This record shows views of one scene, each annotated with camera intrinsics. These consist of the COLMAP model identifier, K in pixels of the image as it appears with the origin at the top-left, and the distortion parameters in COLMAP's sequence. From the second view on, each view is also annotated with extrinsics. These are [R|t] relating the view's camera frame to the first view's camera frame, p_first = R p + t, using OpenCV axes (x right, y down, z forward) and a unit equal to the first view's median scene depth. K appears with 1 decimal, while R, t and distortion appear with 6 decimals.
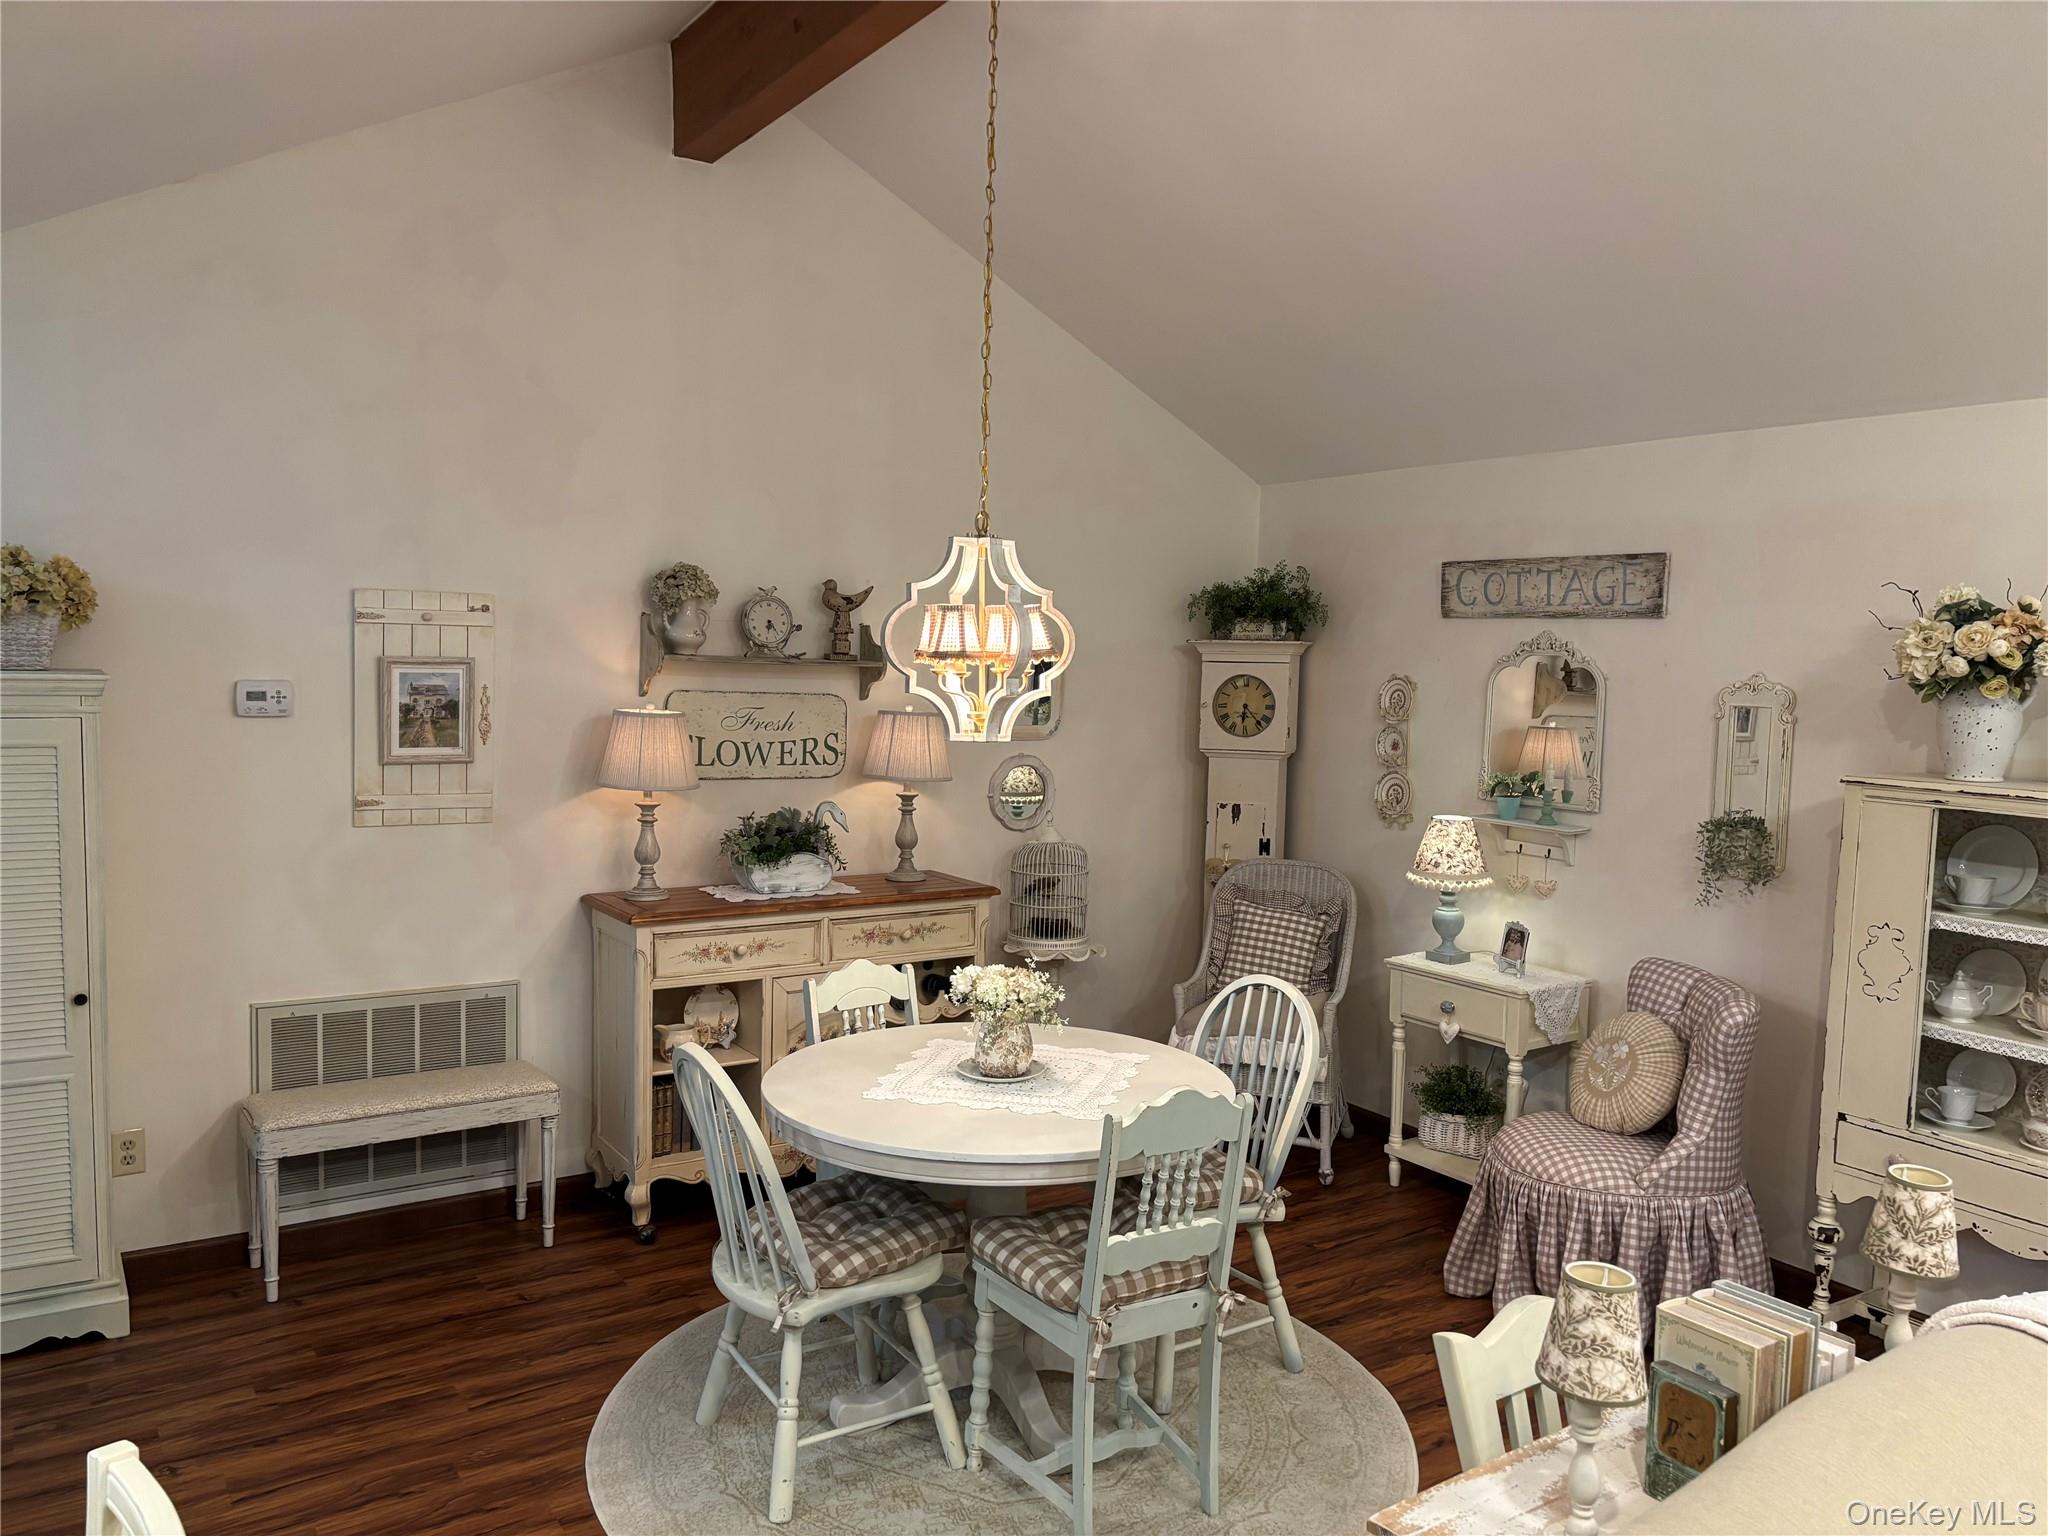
lens RADIAL K [[1541.3, 0, 1041.1], [0, 1541.3, 785.7], [0, 0, 1]] dist [0.054577, -0.056573]
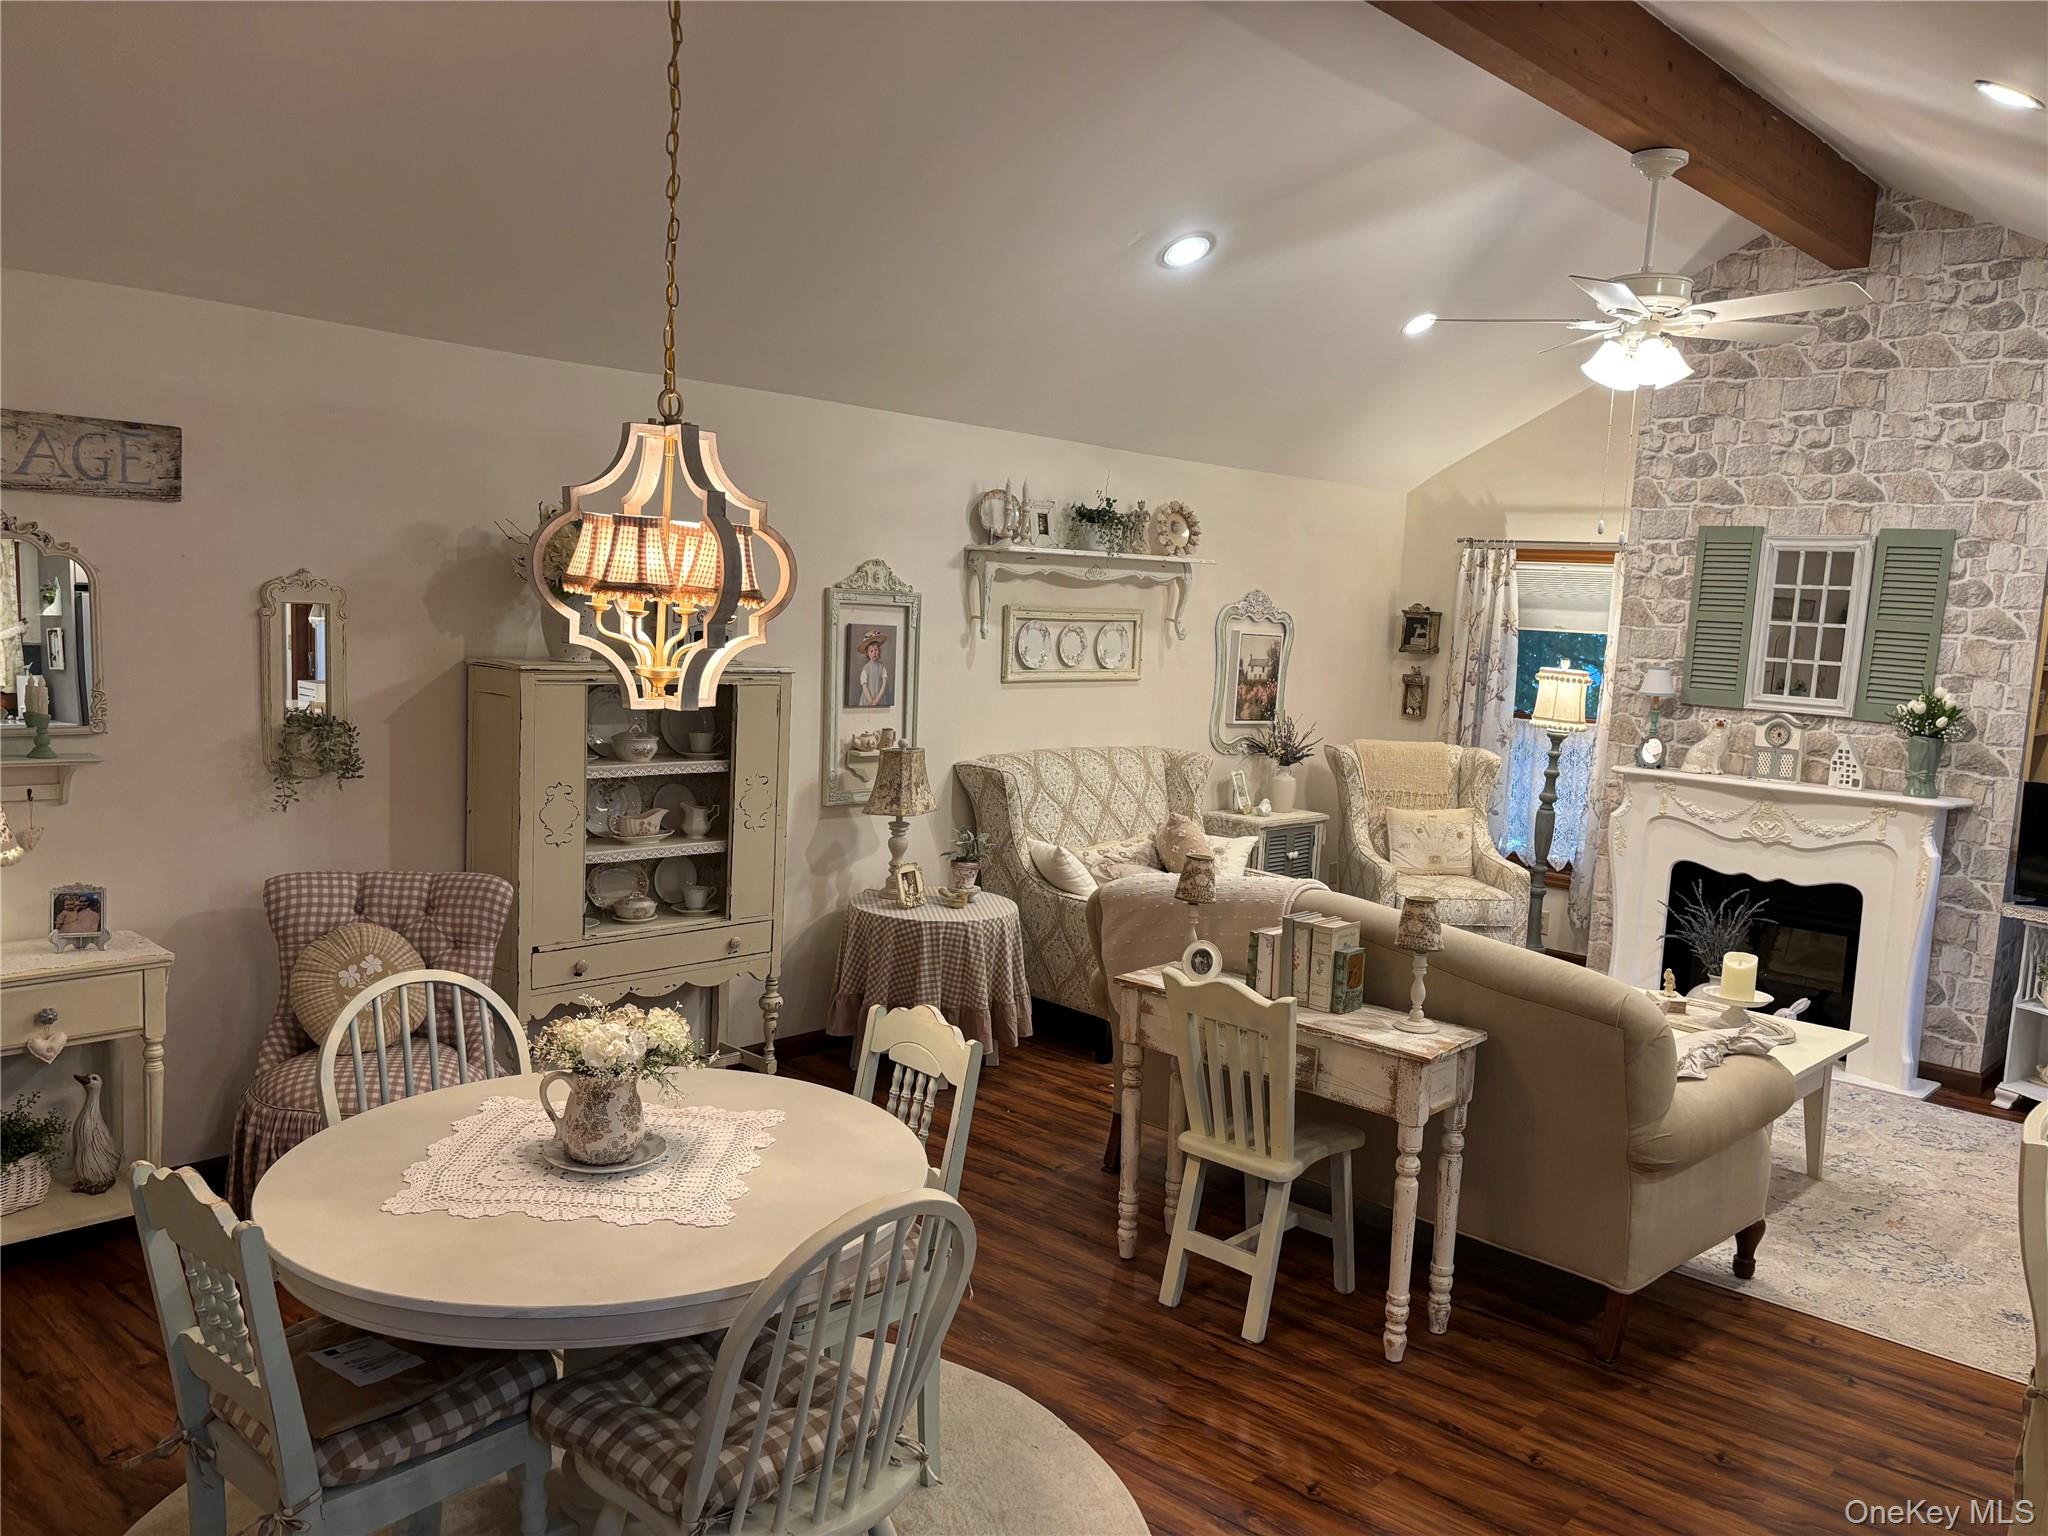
lens RADIAL K [[1541.3, 0, 1031.1], [0, 1541.3, 776.0], [0, 0, 1]] dist [0.054577, -0.056573]
pose [[-0.227218, -0.147263, 0.962645, -0.590709], [0.030204, 0.986959, 0.158112, -0.081098], [-0.973375, 0.065002, -0.219807, 0.742926]]
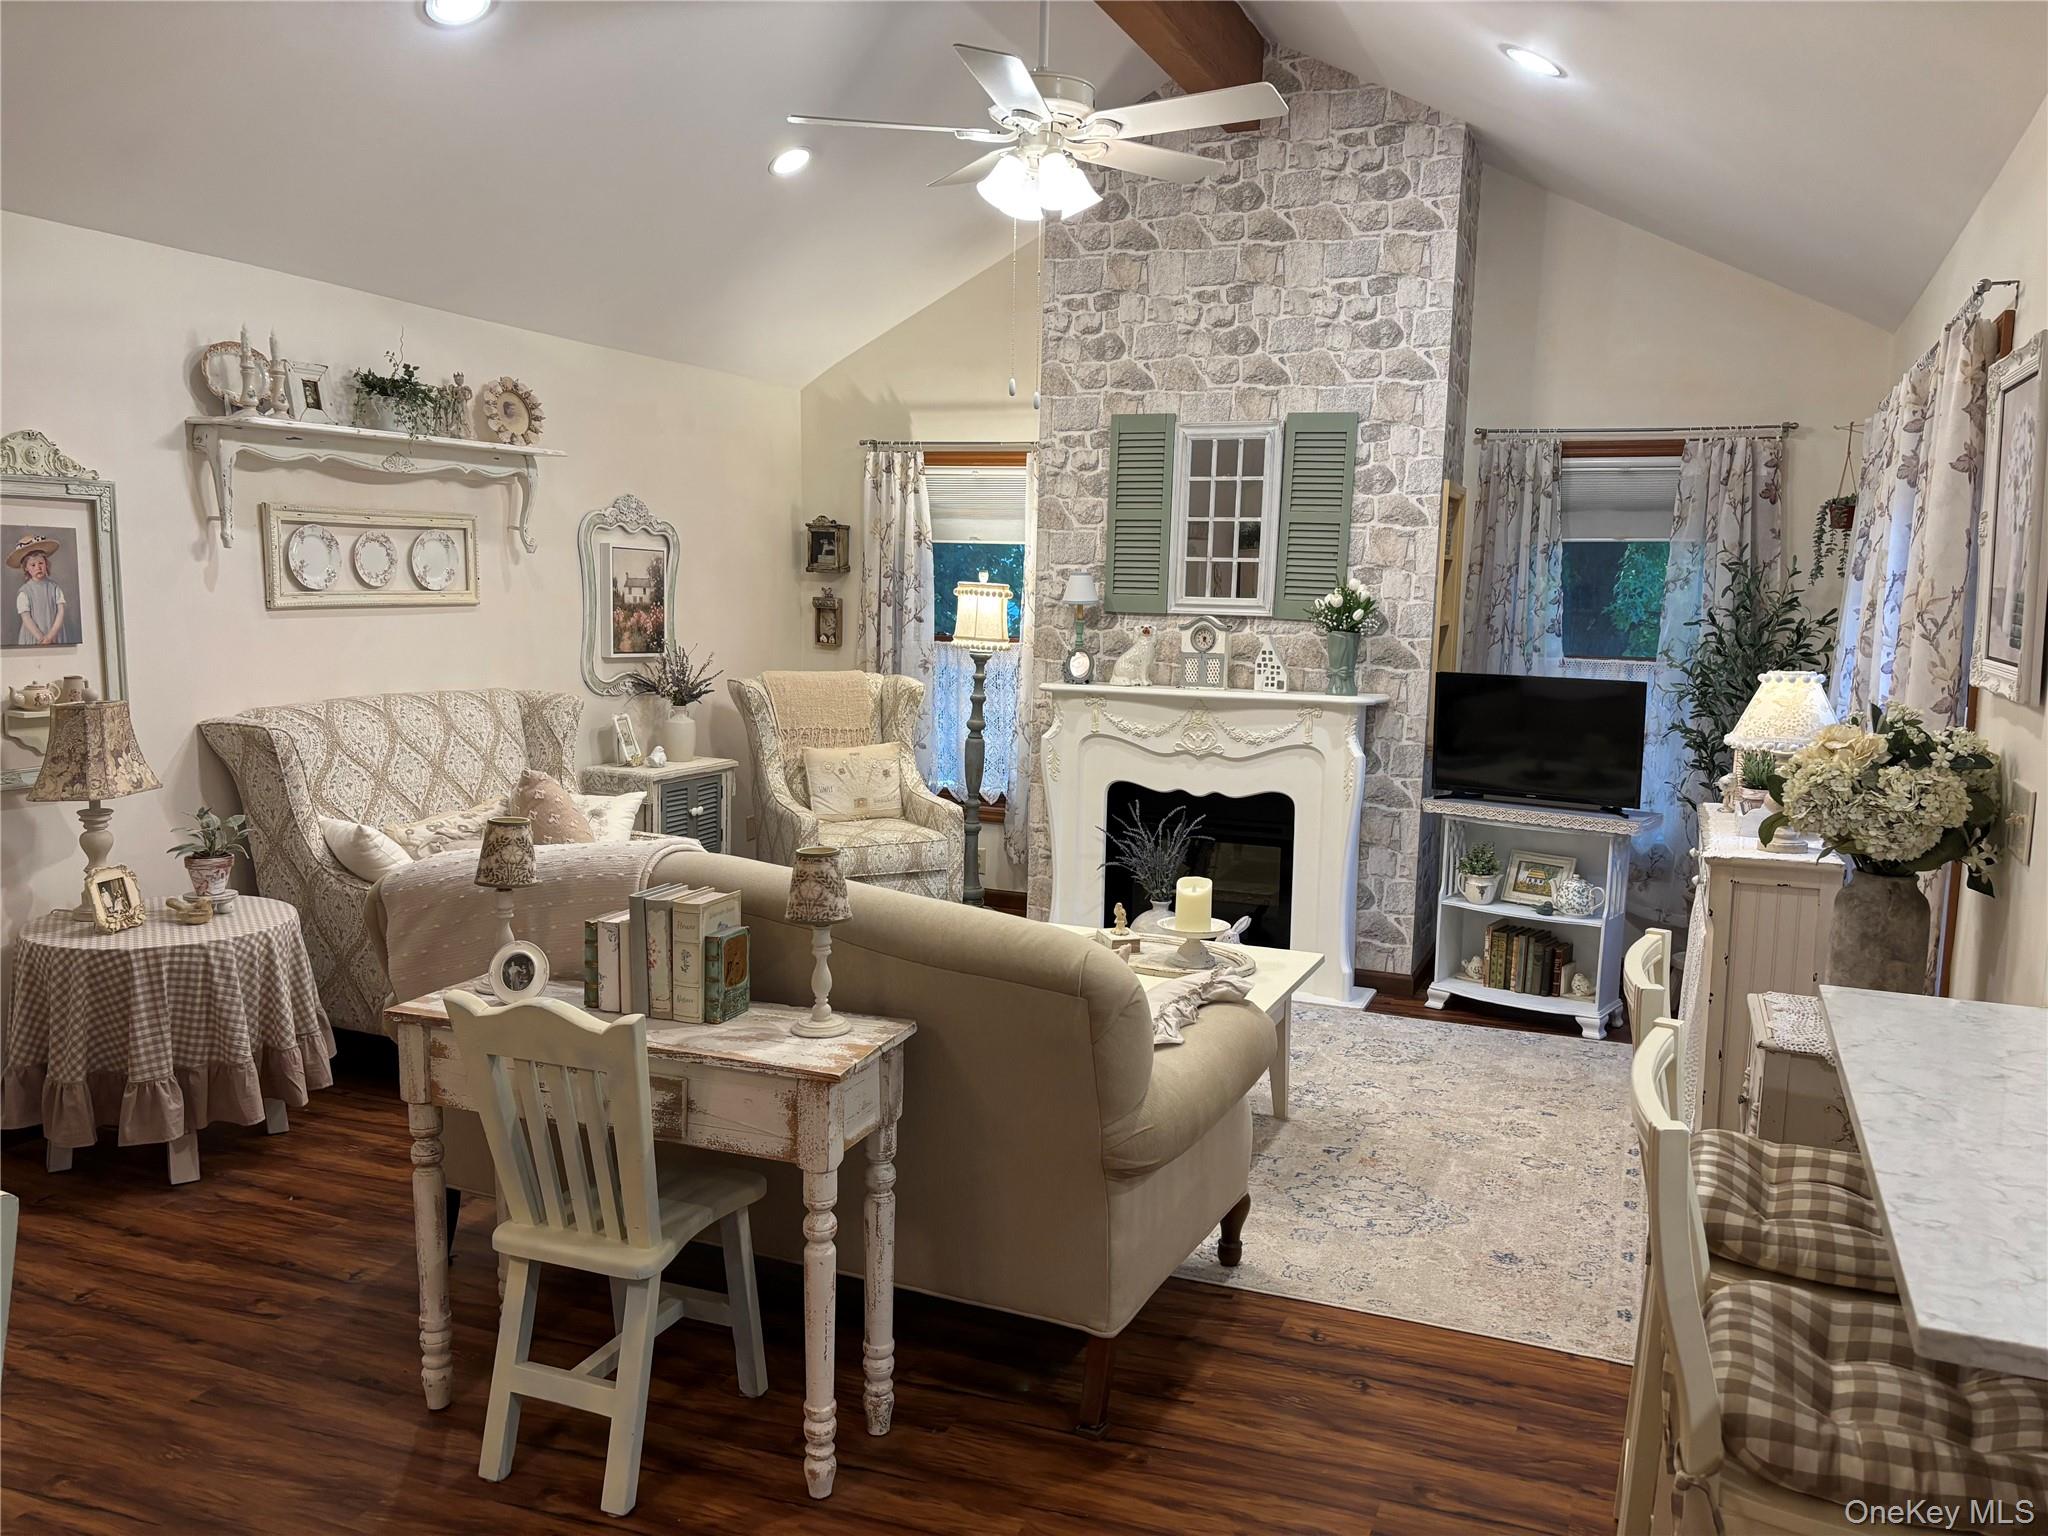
lens RADIAL K [[1541.3, 0, 1029.6], [0, 1541.3, 784.0], [0, 0, 1]] dist [0.054577, -0.056573]
pose [[-0.557043, -0.146661, 0.817431, -0.381114], [0.037538, 0.978831, 0.201200, -0.021471], [-0.829635, 0.142762, -0.539745, 0.612976]]
